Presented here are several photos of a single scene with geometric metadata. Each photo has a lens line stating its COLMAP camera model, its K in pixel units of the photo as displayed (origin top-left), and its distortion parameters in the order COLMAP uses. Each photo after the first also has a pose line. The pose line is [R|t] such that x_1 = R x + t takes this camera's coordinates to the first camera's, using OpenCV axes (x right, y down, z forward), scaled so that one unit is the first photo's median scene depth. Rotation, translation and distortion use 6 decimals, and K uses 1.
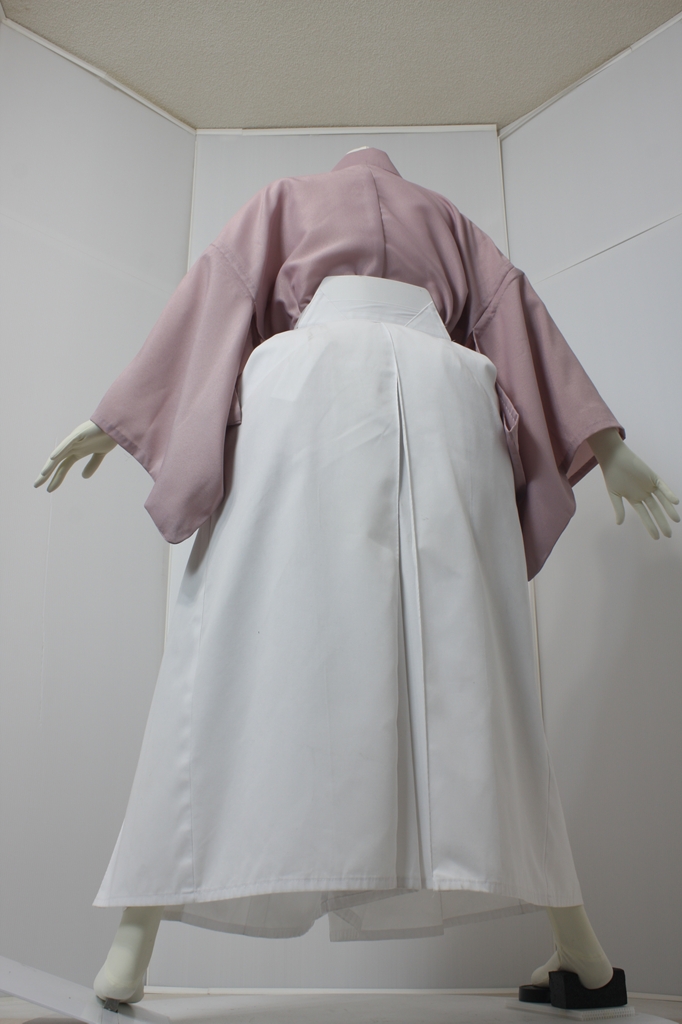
lens RADIAL K [[1001.7, 0, 330.1], [0, 1001.7, 512.4], [0, 0, 1]] dist [-0.156480, 0.163719]
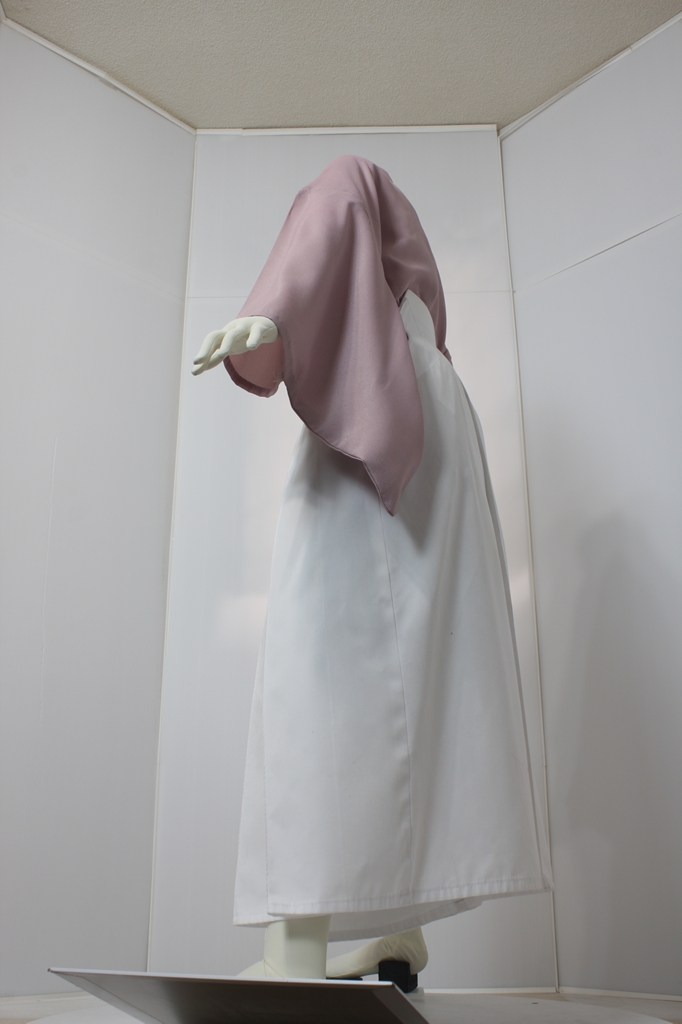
lens RADIAL K [[1001.7, 0, 330.1], [0, 1001.7, 512.4], [0, 0, 1]] dist [-0.156480, 0.163719]
pose [[0.504508, 0.304262, 0.808020, -0.905219], [-0.307993, 0.937703, -0.160791, 0.188789], [-0.806605, -0.167744, 0.566790, 0.507995]]
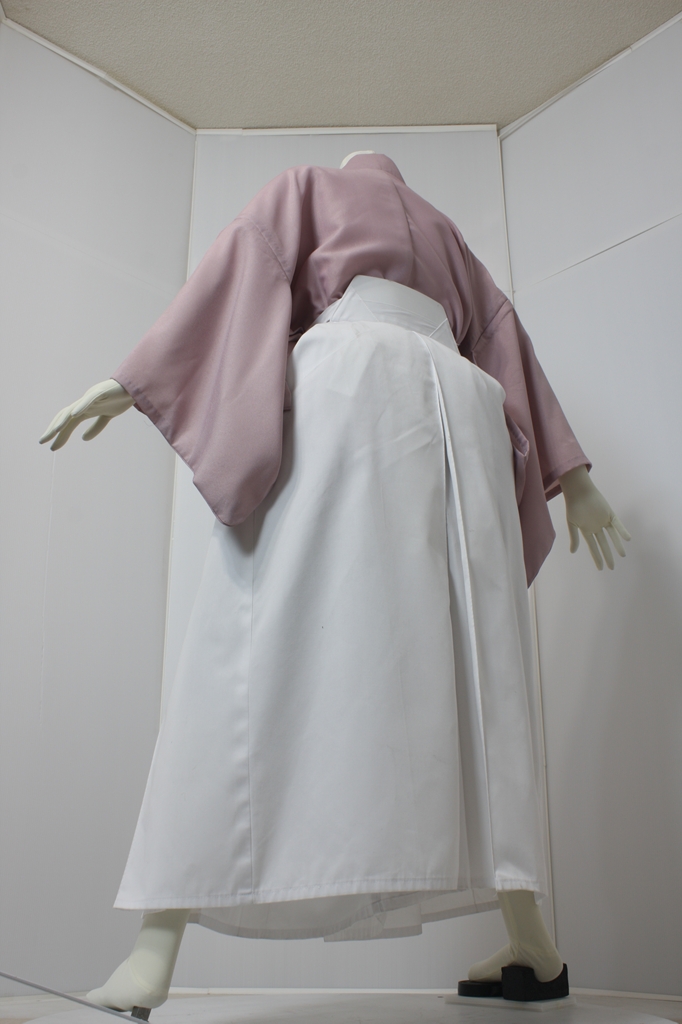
lens RADIAL K [[1001.7, 0, 330.1], [0, 1001.7, 512.4], [0, 0, 1]] dist [-0.156480, 0.163719]
pose [[0.940697, 0.121220, 0.316851, -0.358316], [-0.121905, 0.992383, -0.017741, 0.022910], [-0.316589, -0.021937, 0.948309, 0.065761]]
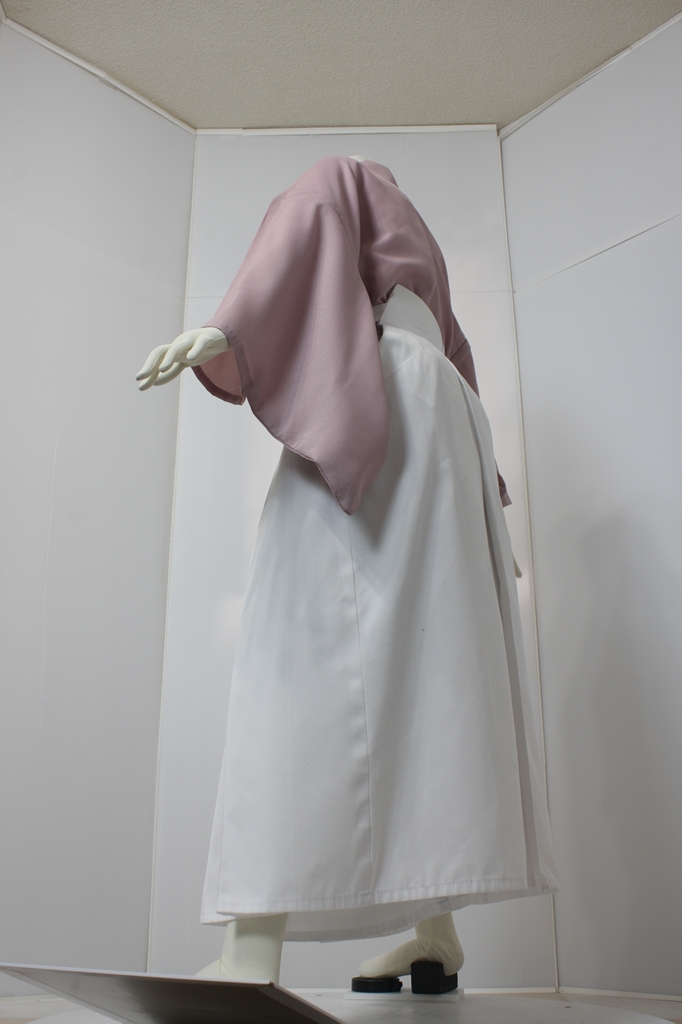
lens RADIAL K [[1001.7, 0, 330.1], [0, 1001.7, 512.4], [0, 0, 1]] dist [-0.156480, 0.163719]
pose [[0.645814, 0.269447, 0.714368, -0.802048], [-0.271991, 0.955464, -0.114495, 0.135541], [-0.713404, -0.120359, 0.690340, 0.365896]]
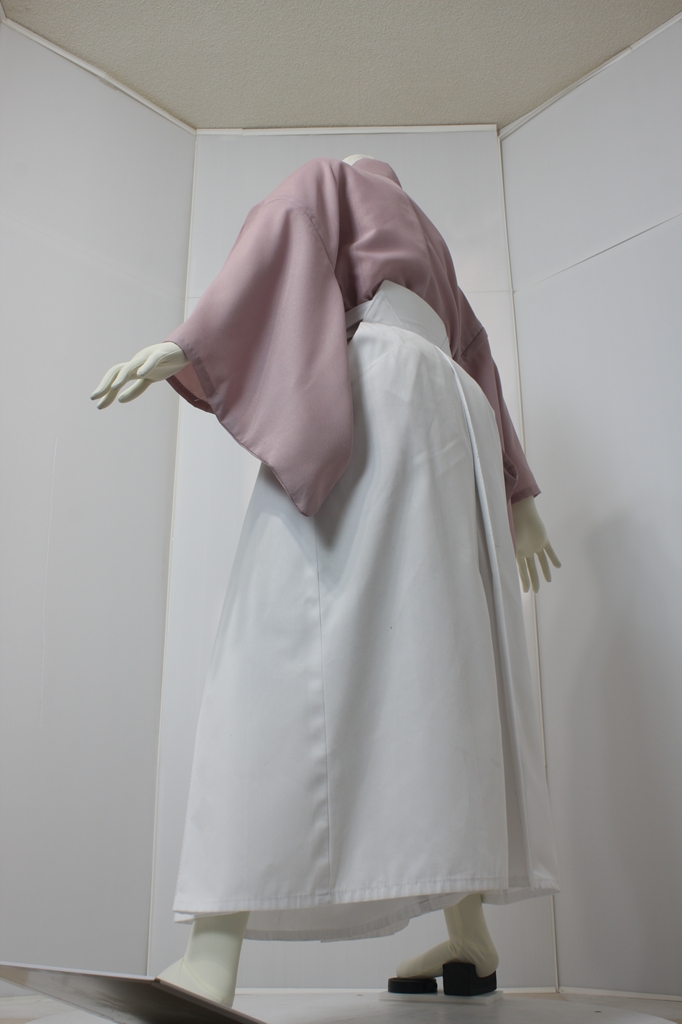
lens RADIAL K [[1001.7, 0, 330.1], [0, 1001.7, 512.4], [0, 0, 1]] dist [-0.156480, 0.163719]
pose [[0.767969, 0.226536, 0.599087, -0.674170], [-0.228174, 0.970760, -0.074584, 0.089381], [-0.598465, -0.079418, 0.797203, 0.242306]]
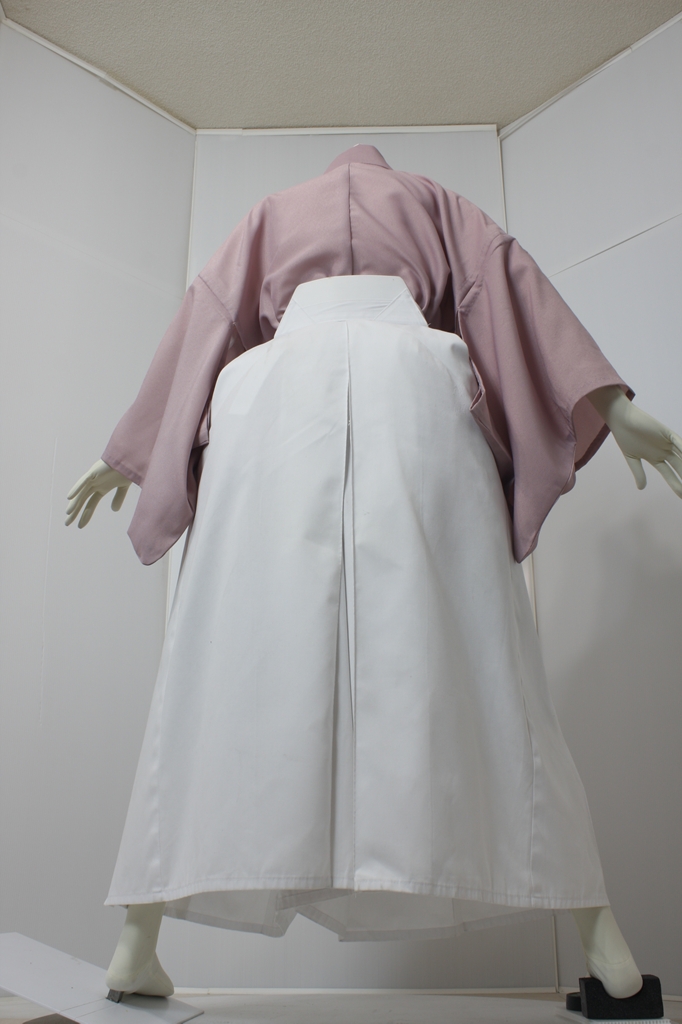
lens RADIAL K [[1001.7, 0, 330.1], [0, 1001.7, 512.4], [0, 0, 1]] dist [-0.156480, 0.163719]
pose [[0.940036, -0.122093, -0.318474, 0.362471], [0.121182, 0.992370, -0.022751, 0.022785], [0.318822, -0.017207, 0.947659, 0.051798]]
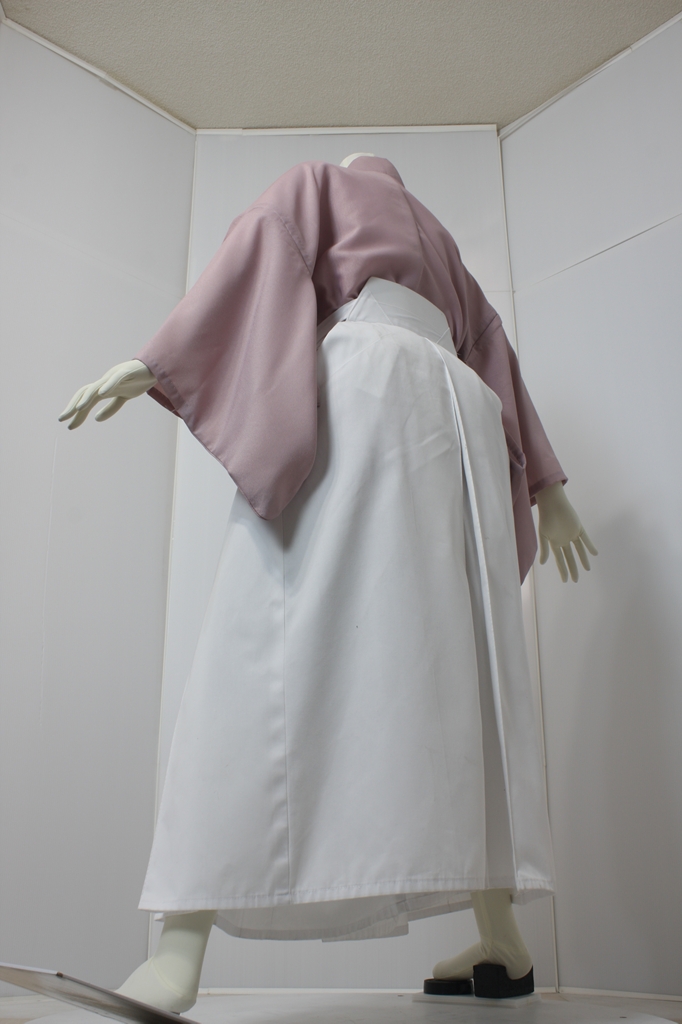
lens RADIAL K [[1001.7, 0, 330.1], [0, 1001.7, 512.4], [0, 0, 1]] dist [-0.156480, 0.163719]
pose [[0.867565, 0.176719, 0.464868, -0.524365], [-0.177879, 0.983165, -0.041781, 0.051303], [-0.464425, -0.046442, 0.884394, 0.140991]]
